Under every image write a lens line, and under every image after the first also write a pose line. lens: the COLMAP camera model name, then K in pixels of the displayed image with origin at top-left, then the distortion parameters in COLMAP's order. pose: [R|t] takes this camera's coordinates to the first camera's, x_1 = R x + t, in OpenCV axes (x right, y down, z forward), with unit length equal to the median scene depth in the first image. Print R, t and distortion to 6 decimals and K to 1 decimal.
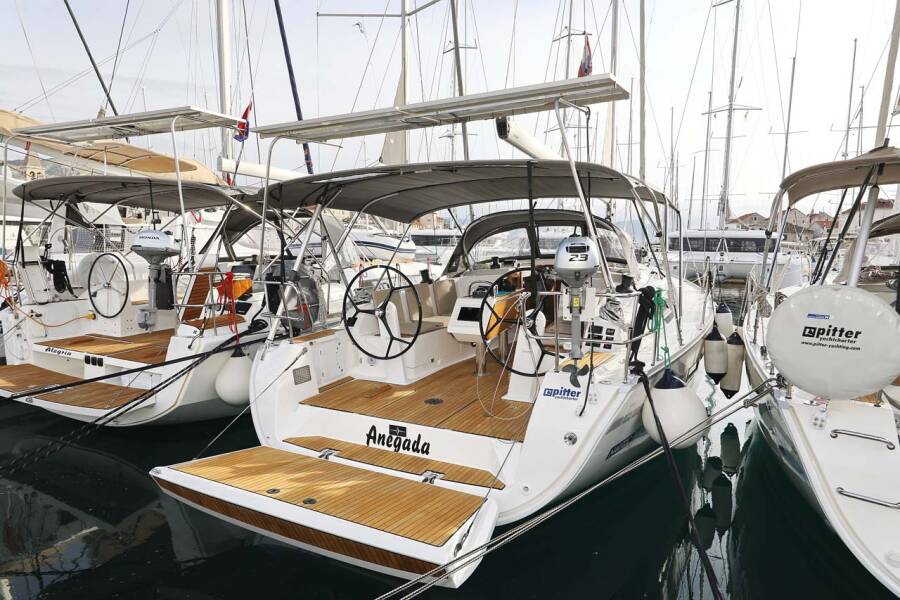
lens RADIAL K [[546.5, 0, 450.0], [0, 546.5, 300.0], [0, 0, 1]] dist [-0.000625, 0.000559]
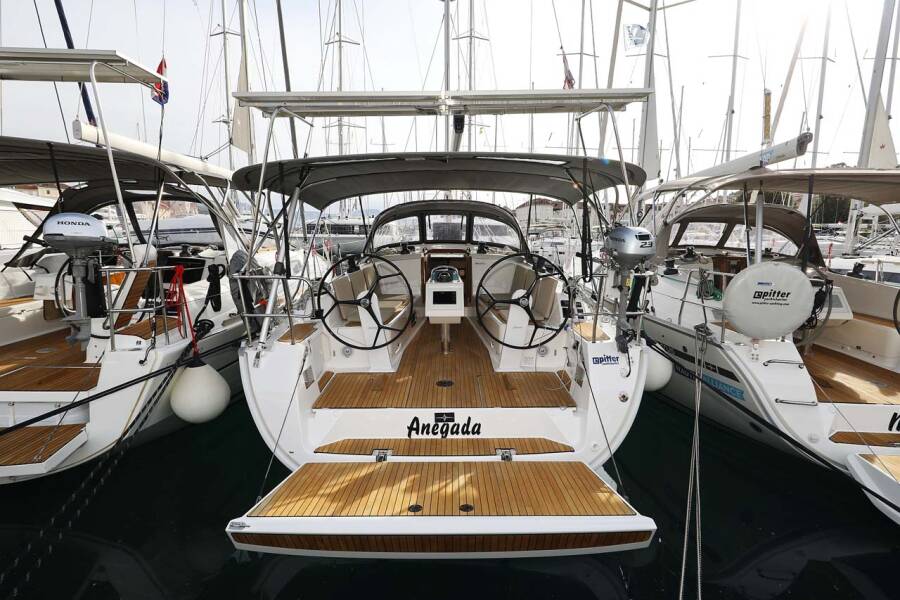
lens RADIAL K [[469.9, 0, 450.0], [0, 469.9, 300.0], [0, 0, 1]] dist [0.000676, -0.000004]
pose [[0.881412, -0.068915, 0.467294, -0.467037], [0.046791, 0.997172, 0.058803, -0.028471], [-0.470025, -0.029965, 0.882144, 0.225437]]
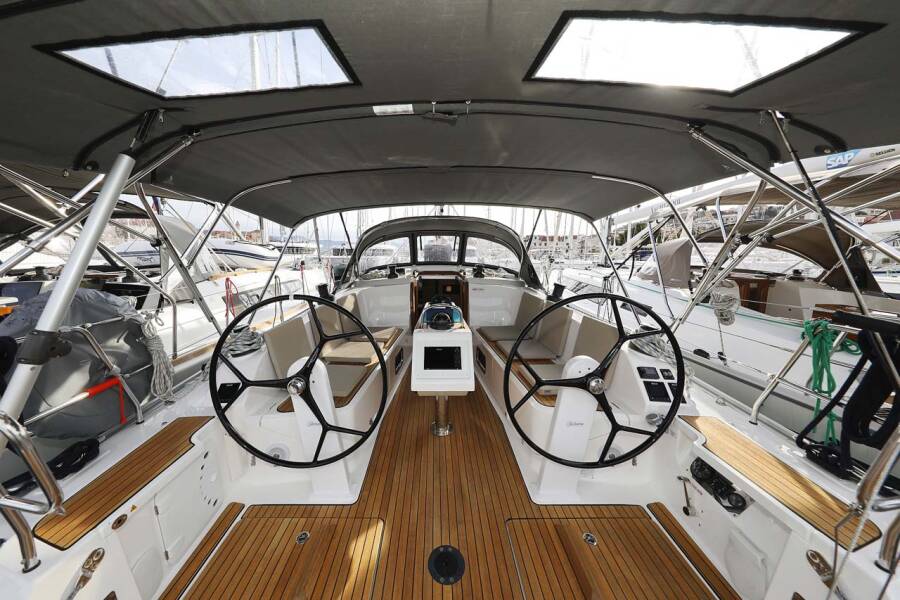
lens RADIAL K [[300.9, 0, 431.2], [0, 300.9, 286.7], [0, 0, 1]] dist [0.000793, 0.000039]
pose [[0.887443, -0.051303, 0.458053, -0.170617], [0.045423, 0.998683, 0.023851, -0.085682], [-0.458673, -0.000360, 0.888605, 0.825732]]
